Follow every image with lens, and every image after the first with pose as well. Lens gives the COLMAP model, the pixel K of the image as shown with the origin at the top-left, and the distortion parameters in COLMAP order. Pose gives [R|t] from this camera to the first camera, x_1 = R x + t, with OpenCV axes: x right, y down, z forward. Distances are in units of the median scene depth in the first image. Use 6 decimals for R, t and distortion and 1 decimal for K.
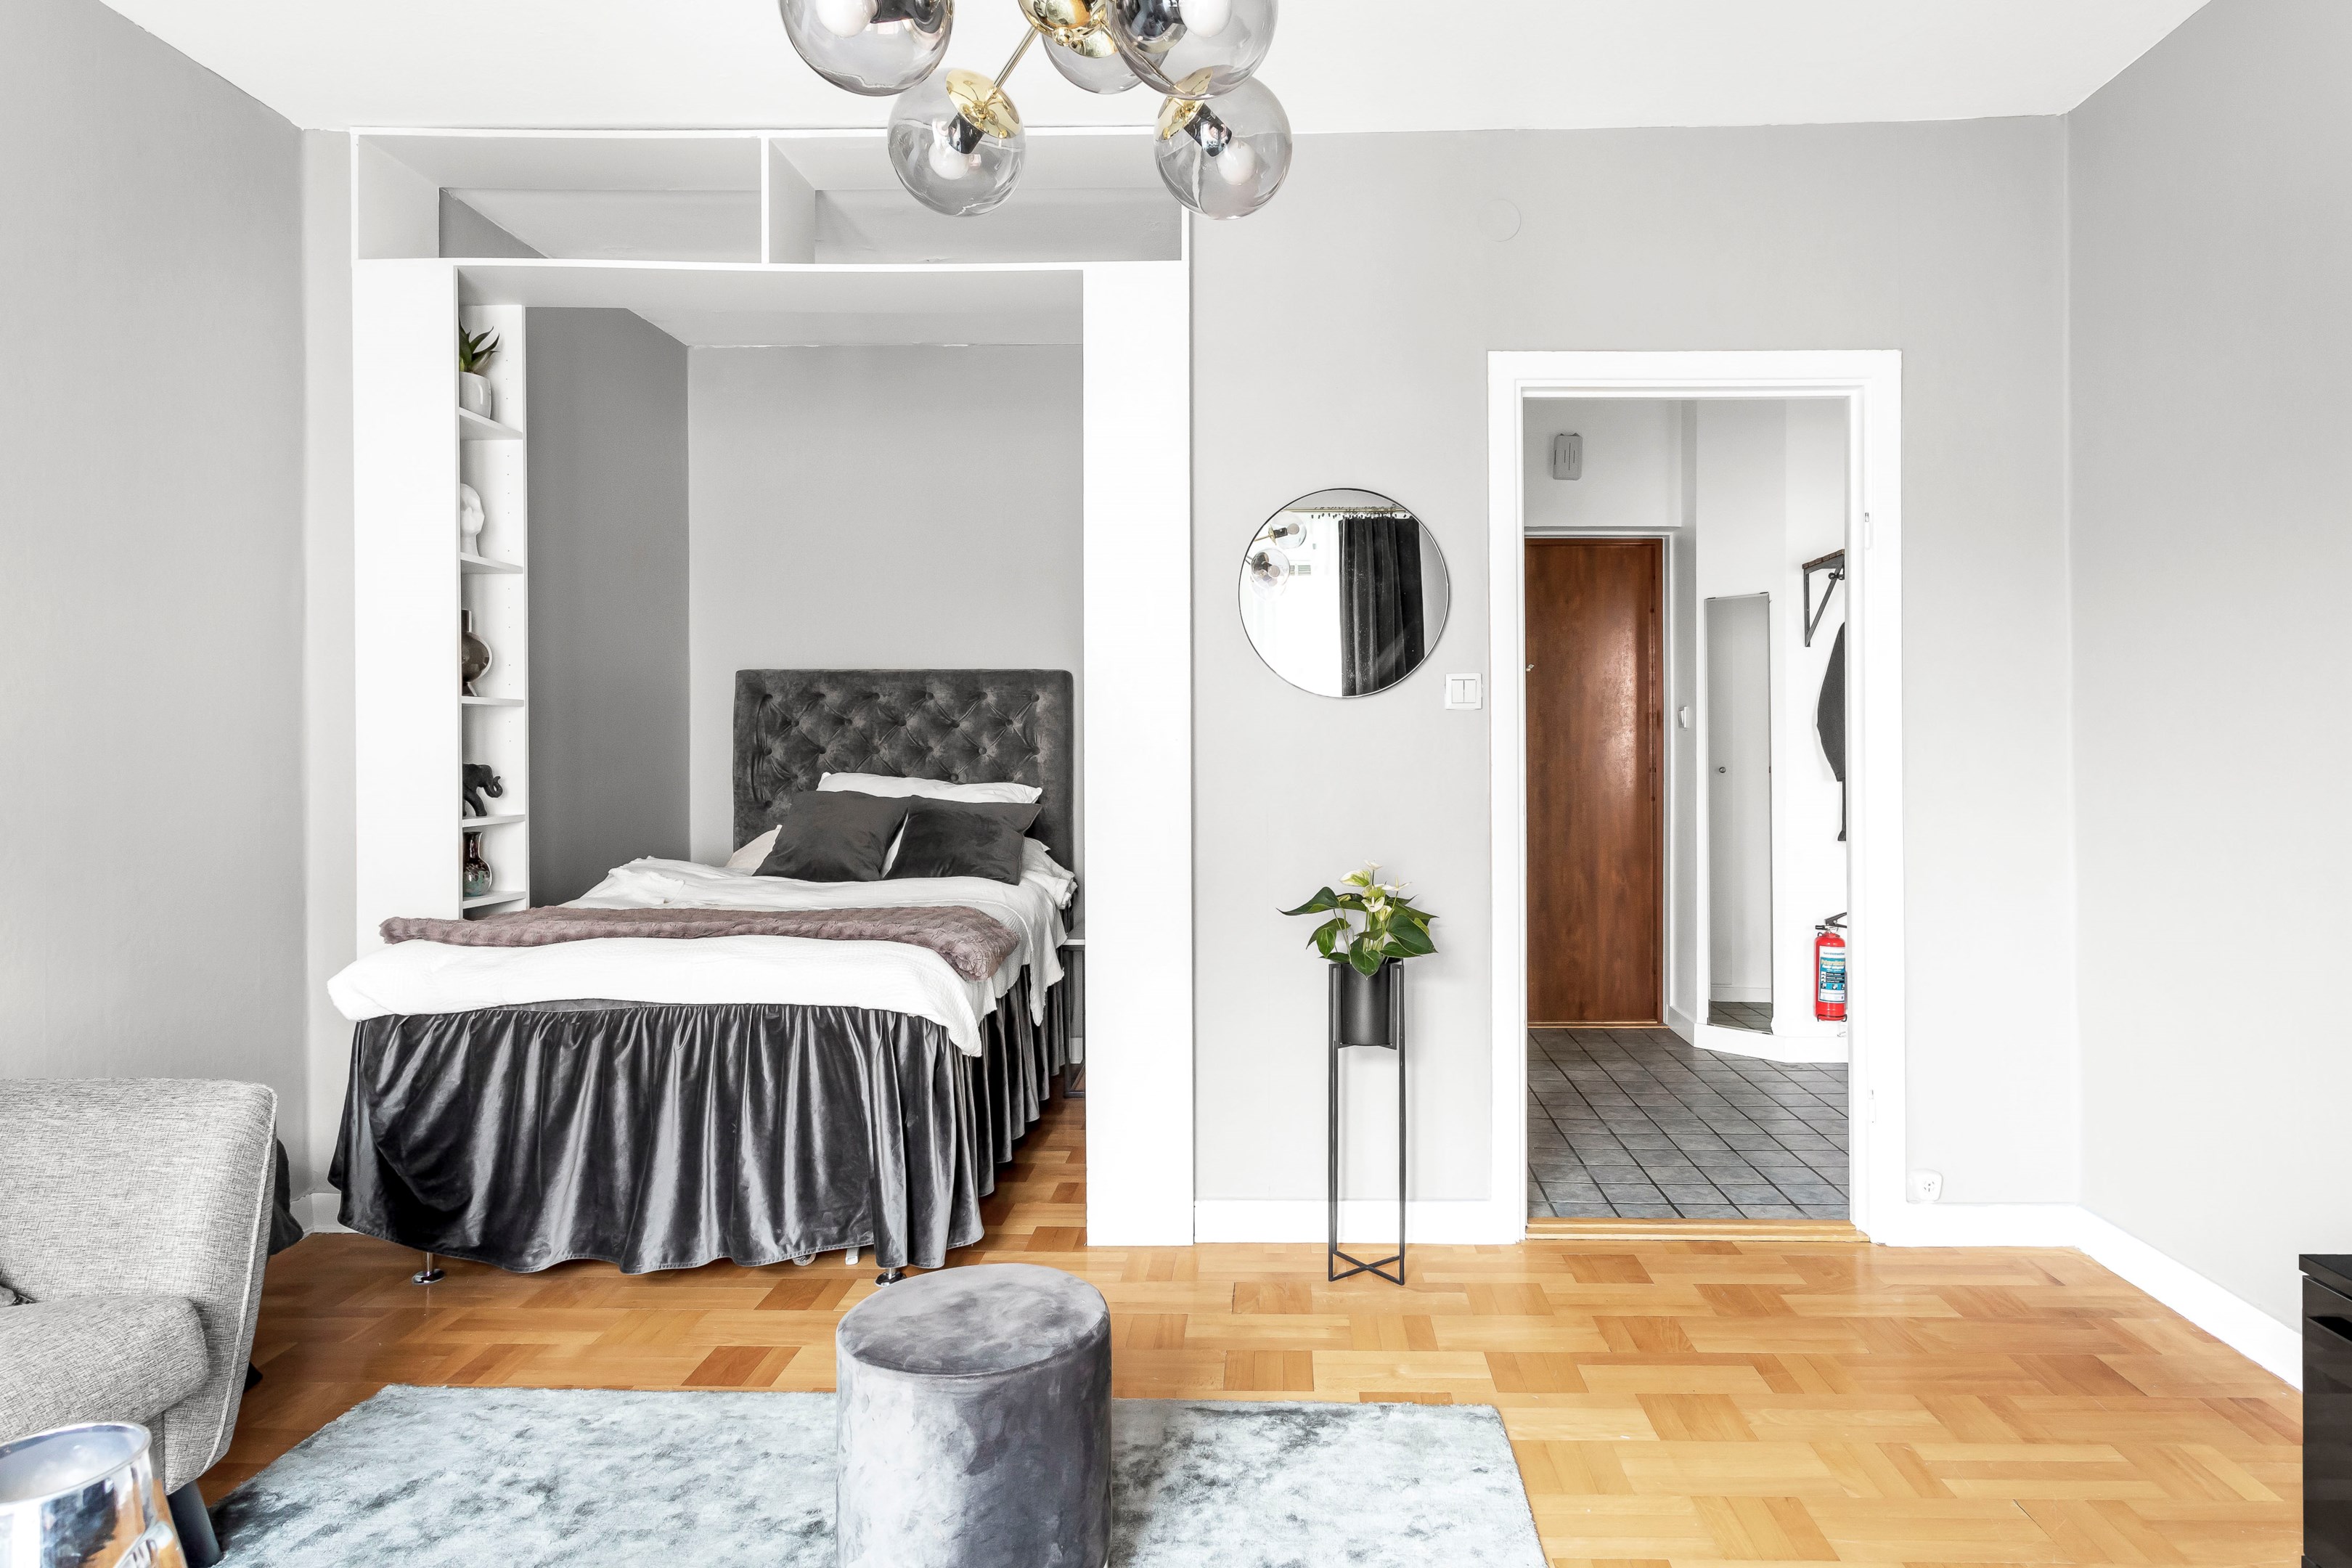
lens RADIAL K [[1309.2, 0, 1259.3], [0, 1309.2, 740.8], [0, 0, 1]] dist [-0.000025, -0.000439]
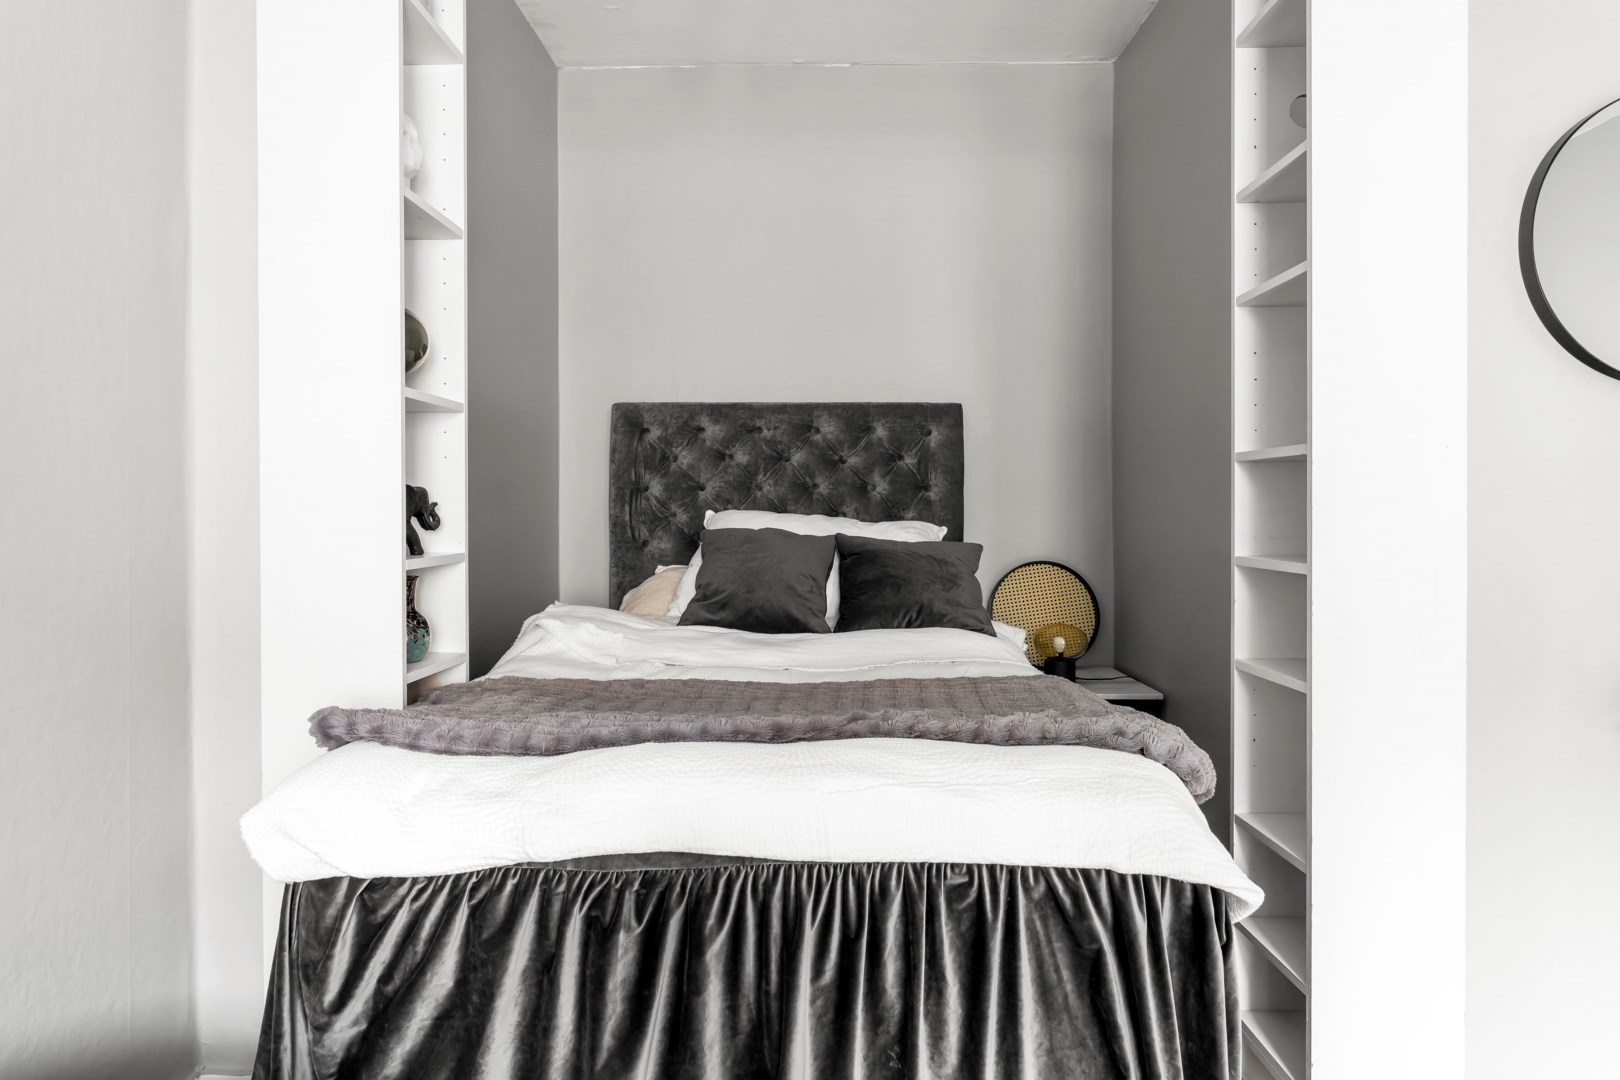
lens RADIAL K [[944.9, 0, 804.1], [0, 944.9, 500.3], [0, 0, 1]] dist [-0.002401, 0.000319]
pose [[0.999827, 0.001880, -0.018500, -0.289917], [-0.001937, 0.999993, -0.003074, 0.021971], [0.018494, 0.003109, 0.999824, 0.369801]]
